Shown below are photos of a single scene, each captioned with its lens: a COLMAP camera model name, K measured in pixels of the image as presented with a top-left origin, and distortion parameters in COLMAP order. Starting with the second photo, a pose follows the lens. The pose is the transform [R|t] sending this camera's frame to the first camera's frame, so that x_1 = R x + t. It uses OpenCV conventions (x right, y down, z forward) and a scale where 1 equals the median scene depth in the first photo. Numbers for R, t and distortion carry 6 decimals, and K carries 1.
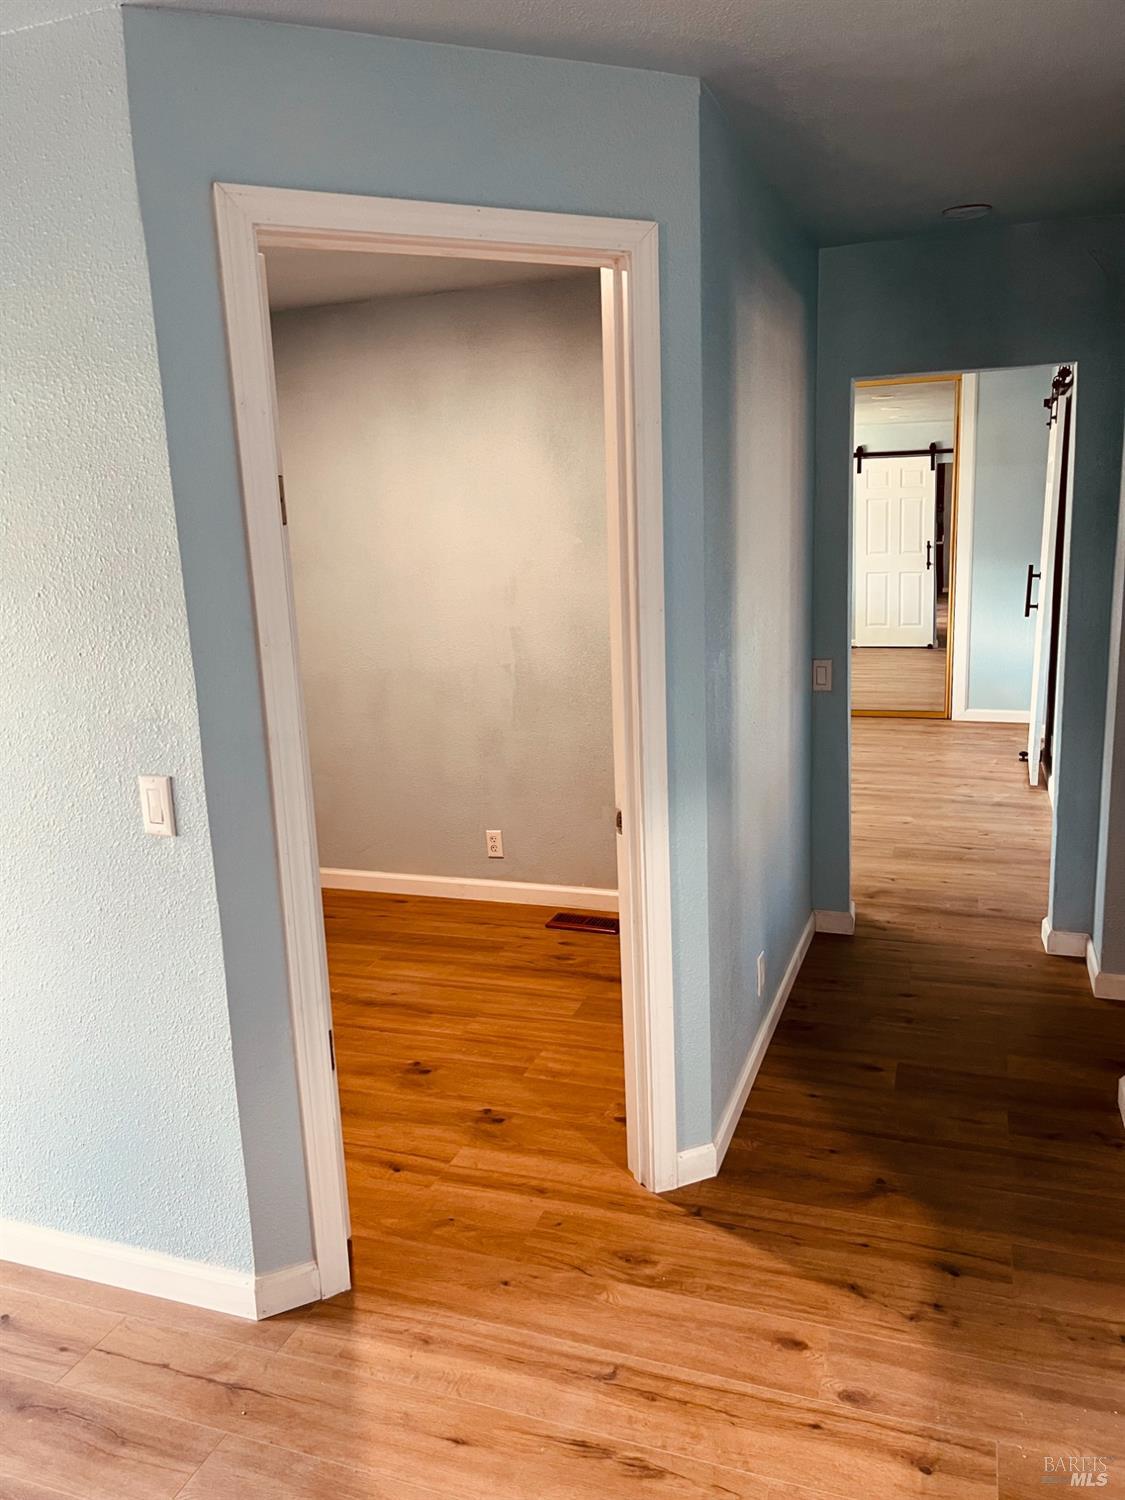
lens RADIAL K [[1139.5, 0, 562.5], [0, 1139.5, 750.0], [0, 0, 1]] dist [-0.030151, -0.000259]
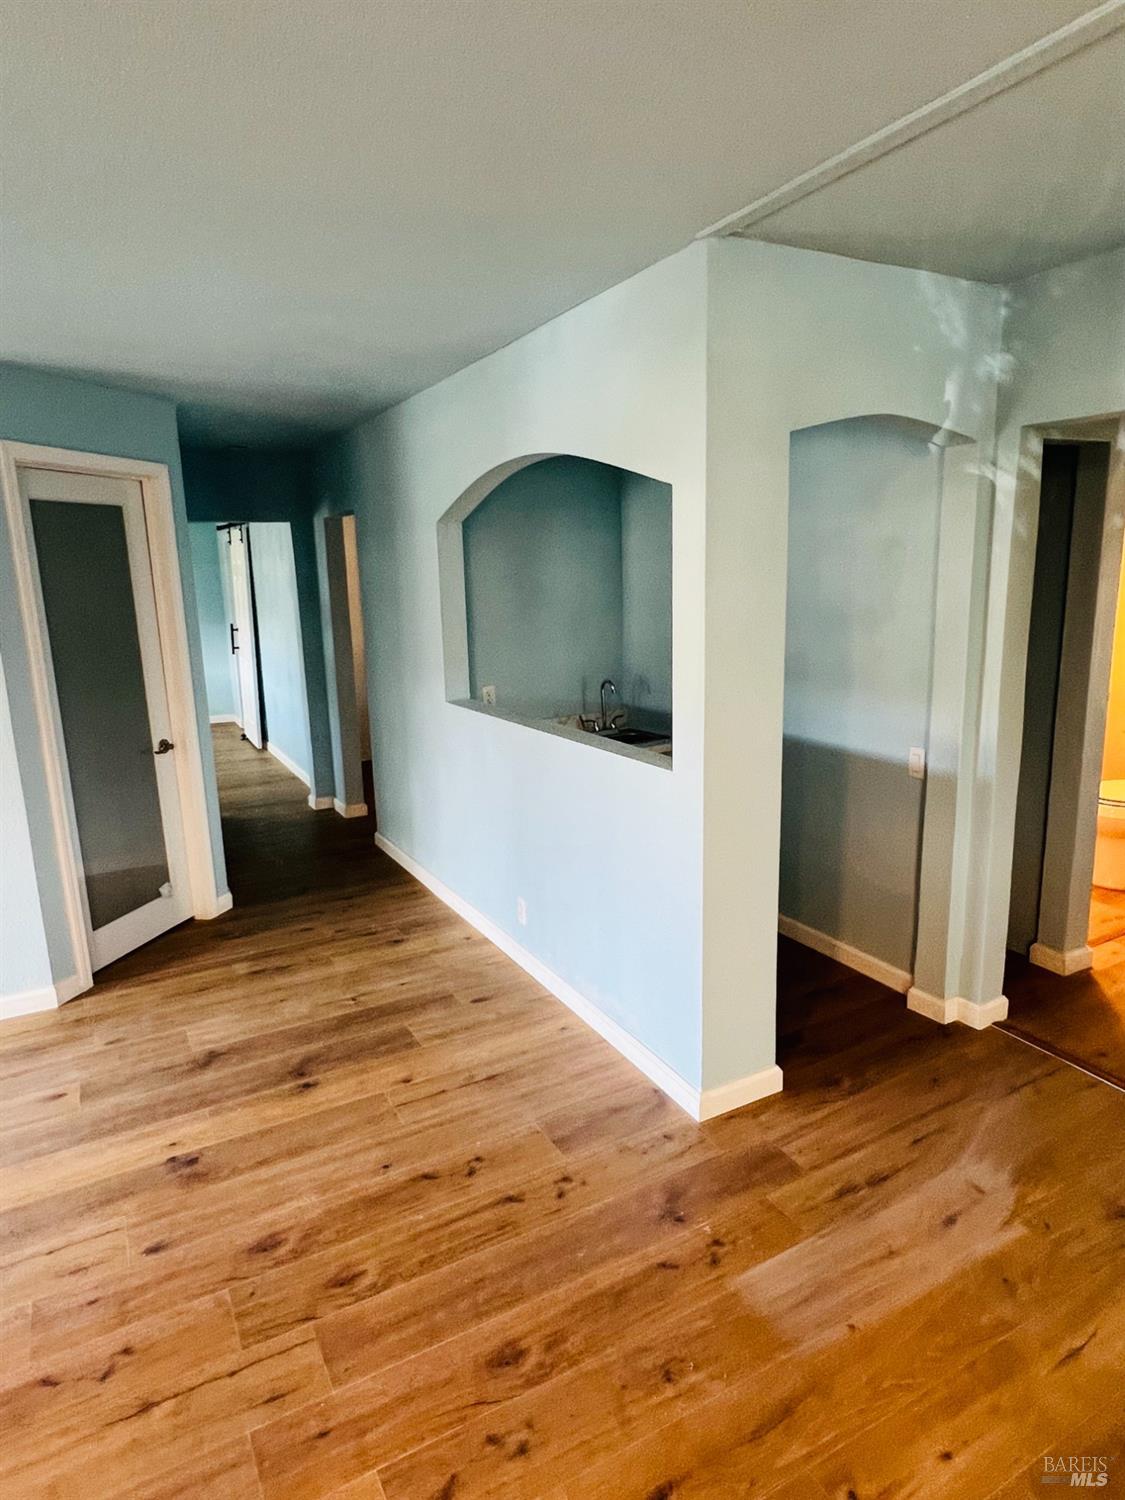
lens RADIAL K [[876.4, 0, 562.5], [0, 876.4, 750.0], [0, 0, 1]] dist [-0.000750, -0.000203]
pose [[0.666547, -0.144188, 0.731385, -0.720915], [0.167427, 0.985006, 0.041604, 0.150979], [-0.726418, 0.094722, 0.680694, -0.688601]]
